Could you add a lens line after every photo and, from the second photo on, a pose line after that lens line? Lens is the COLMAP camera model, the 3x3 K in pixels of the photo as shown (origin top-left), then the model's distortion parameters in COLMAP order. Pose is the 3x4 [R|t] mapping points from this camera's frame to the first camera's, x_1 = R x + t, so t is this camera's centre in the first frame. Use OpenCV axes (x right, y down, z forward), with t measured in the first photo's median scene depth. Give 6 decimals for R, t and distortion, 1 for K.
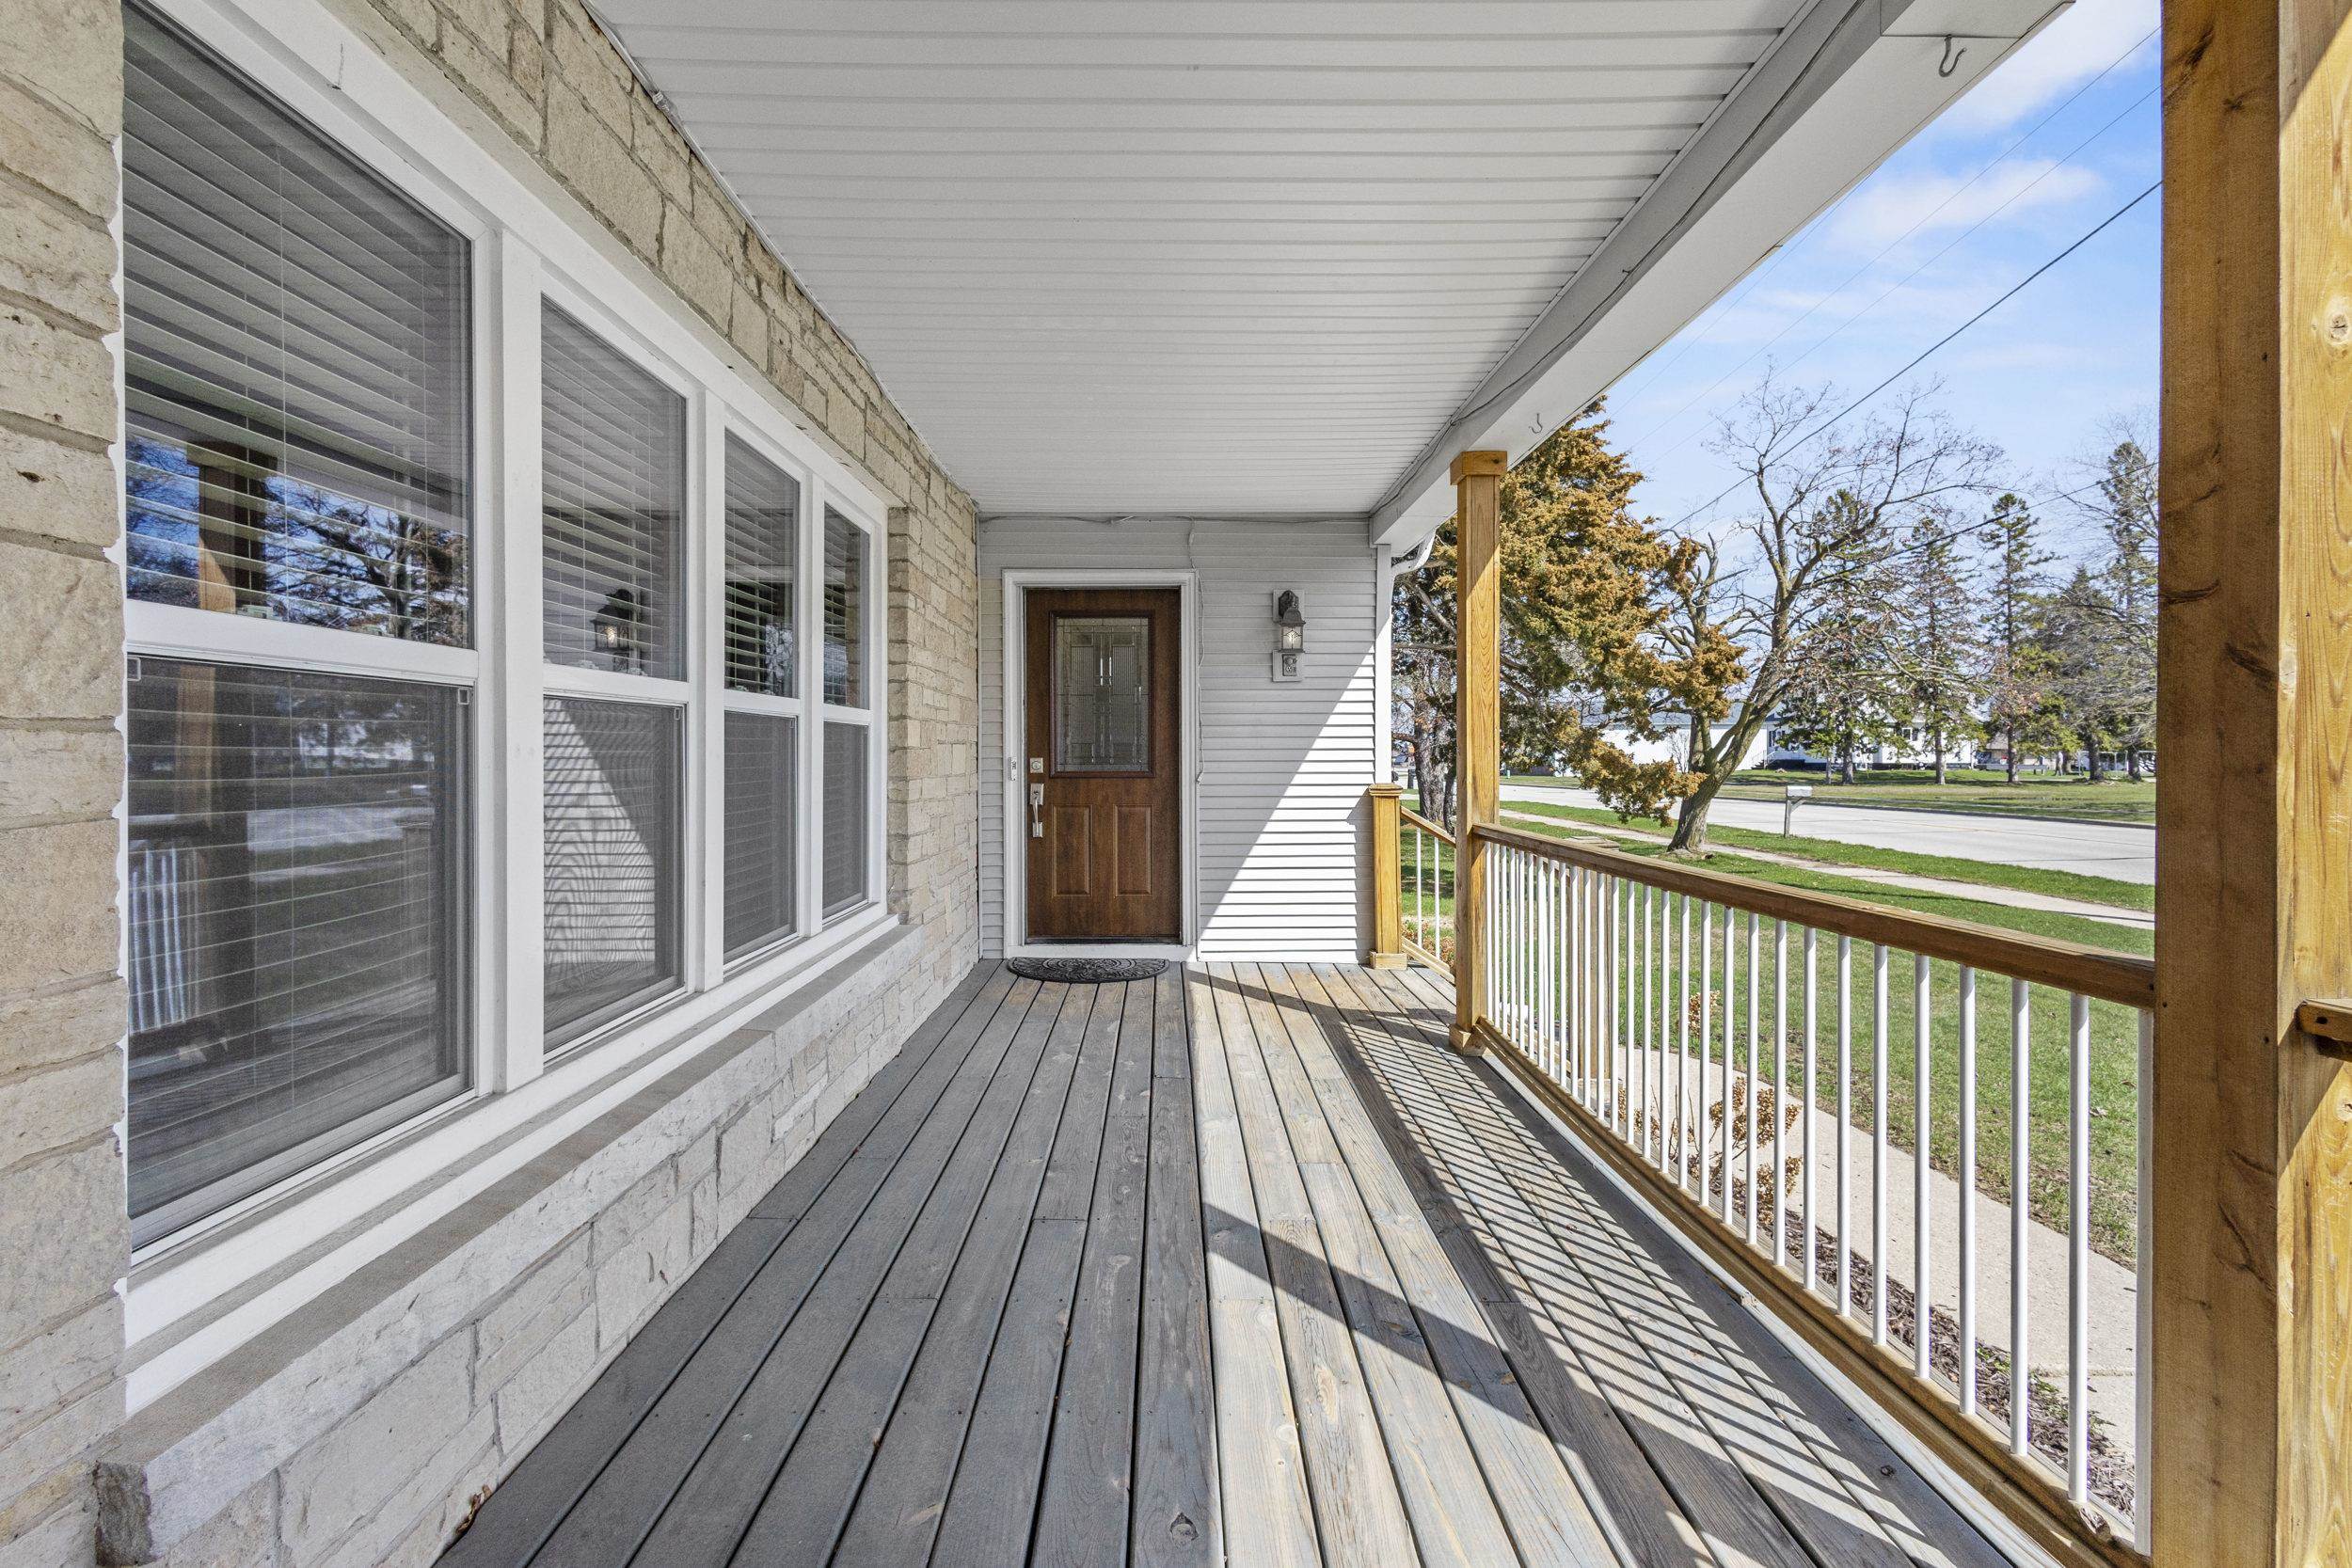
lens RADIAL K [[1100.6, 0, 1174.2], [0, 1100.6, 767.8], [0, 0, 1]] dist [0.006136, 0.000592]
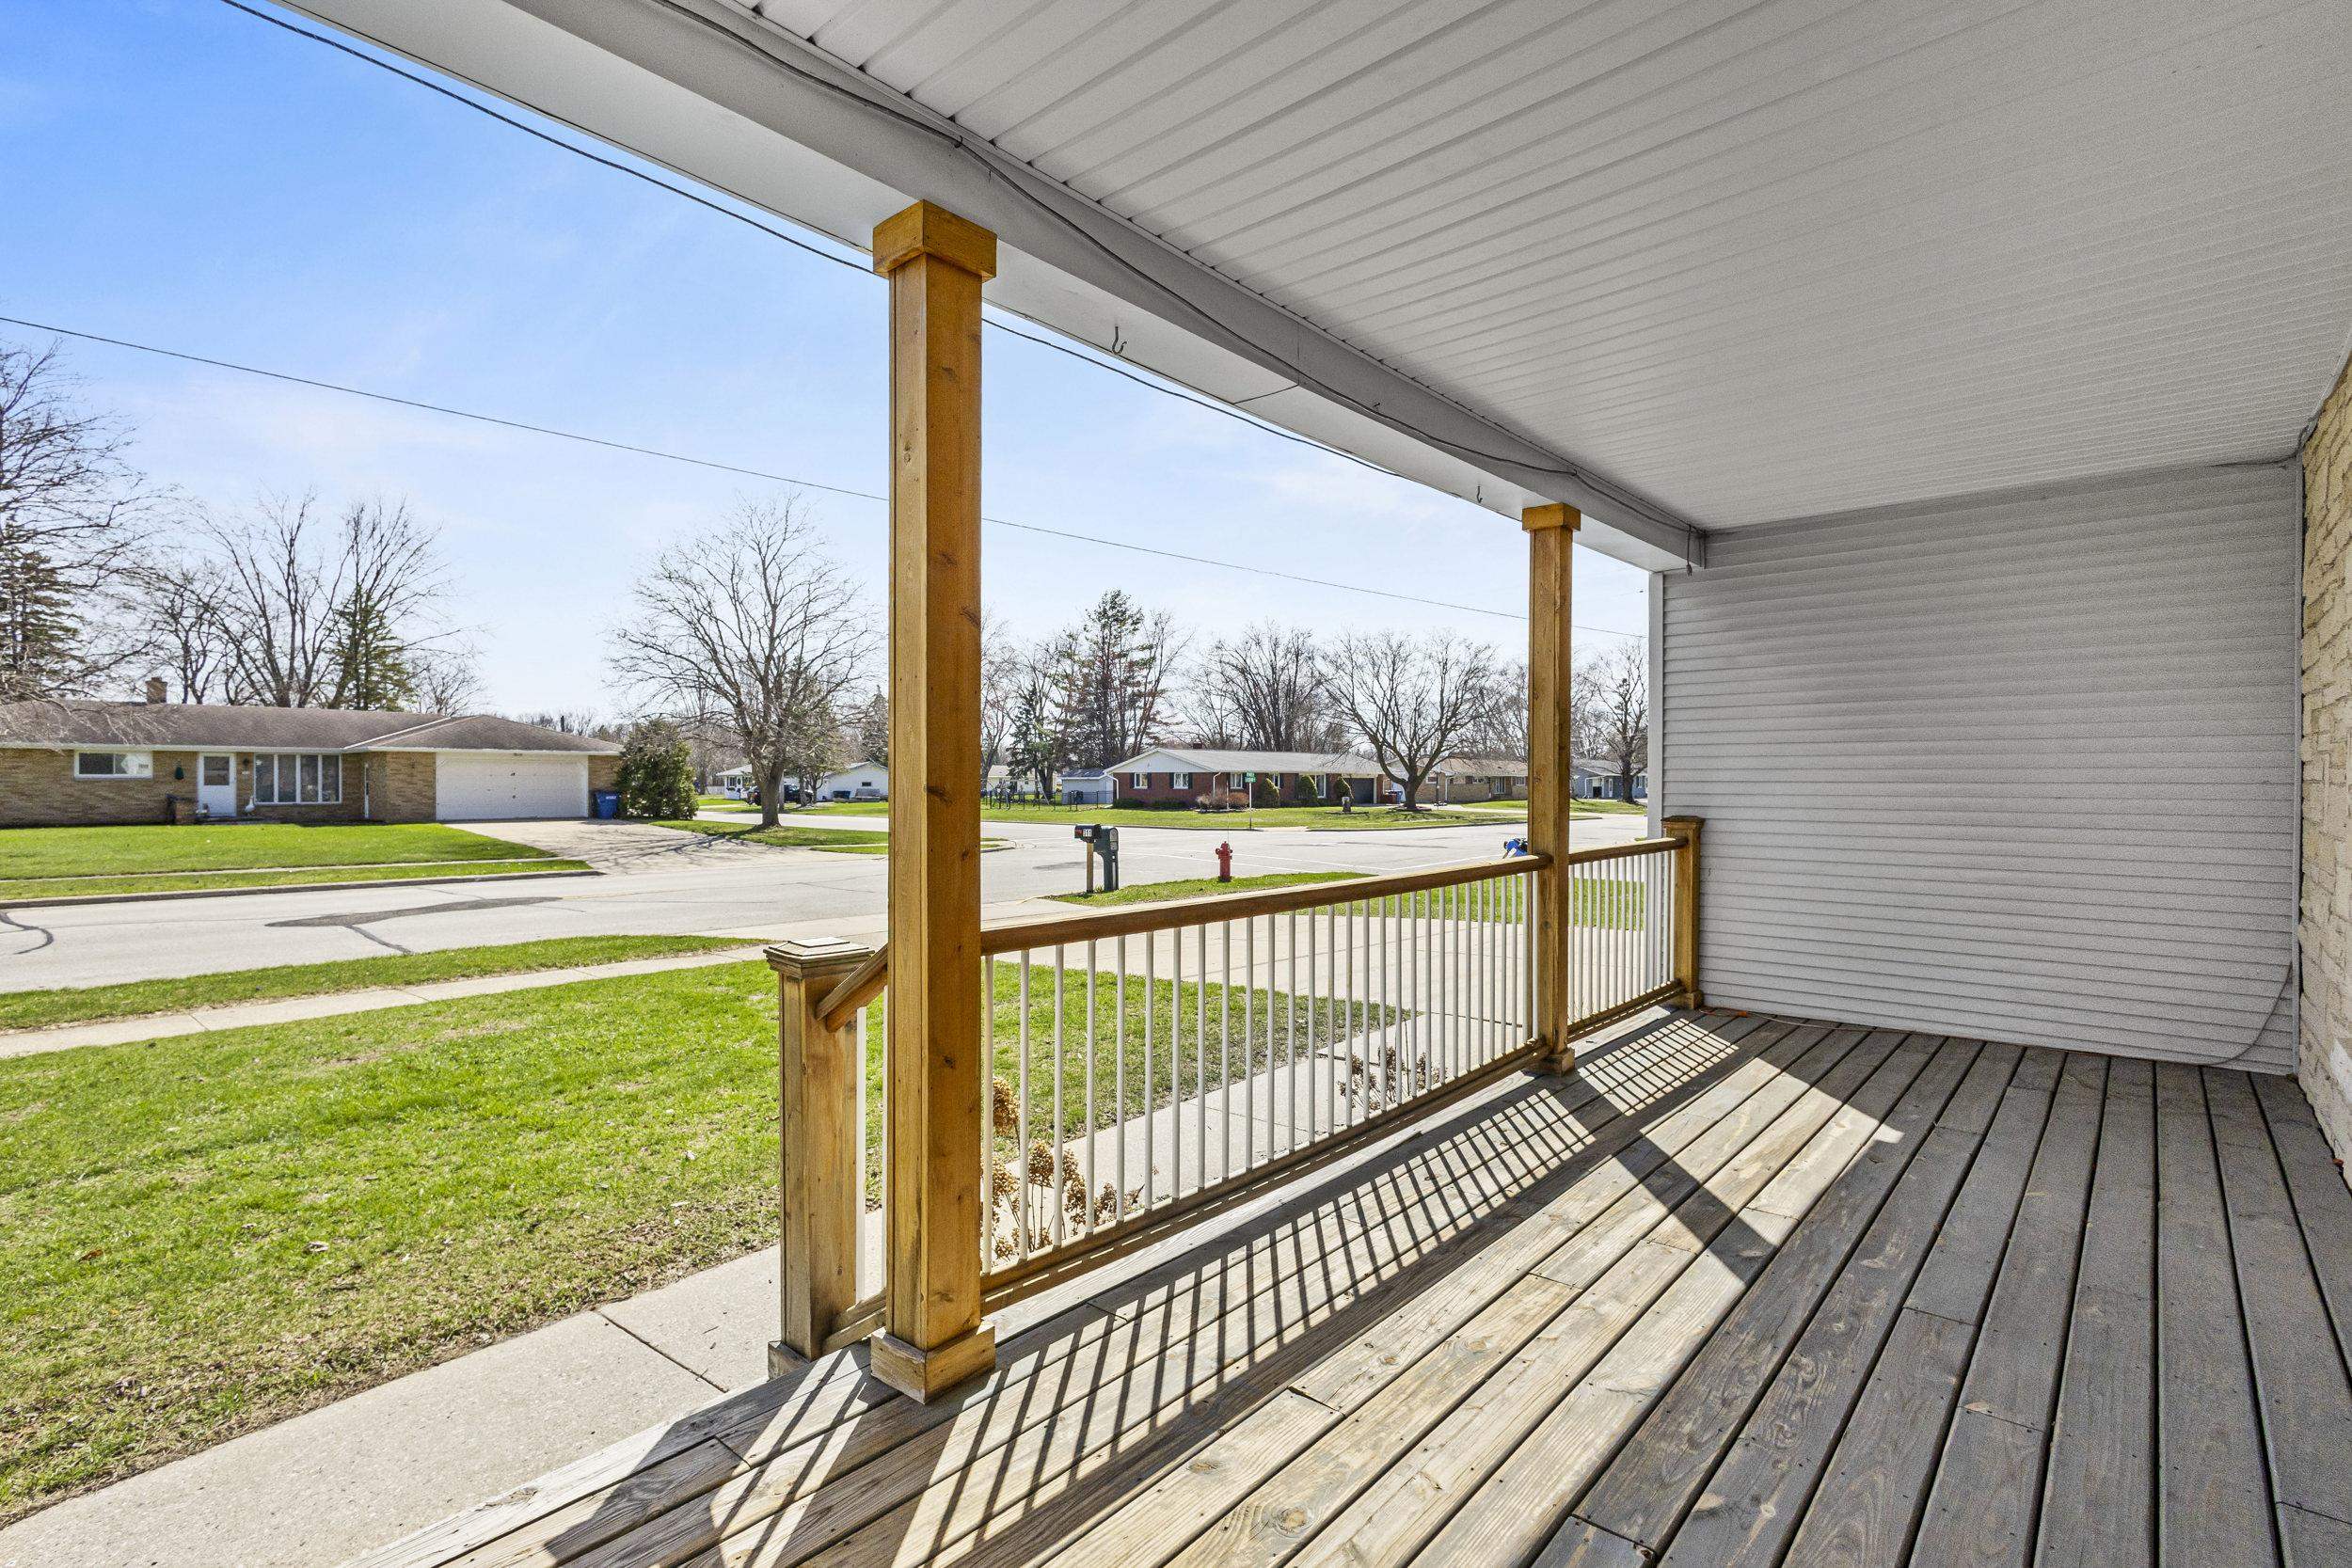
lens RADIAL K [[1100.6, 0, 1175.3], [0, 1100.6, 783.5], [0, 0, 1]] dist [0.006136, 0.000592]
pose [[-0.745717, -0.002920, 0.666257, -0.258027], [0.006217, 0.999916, 0.011341, -0.037912], [-0.666234, 0.012599, -0.745636, 2.249432]]
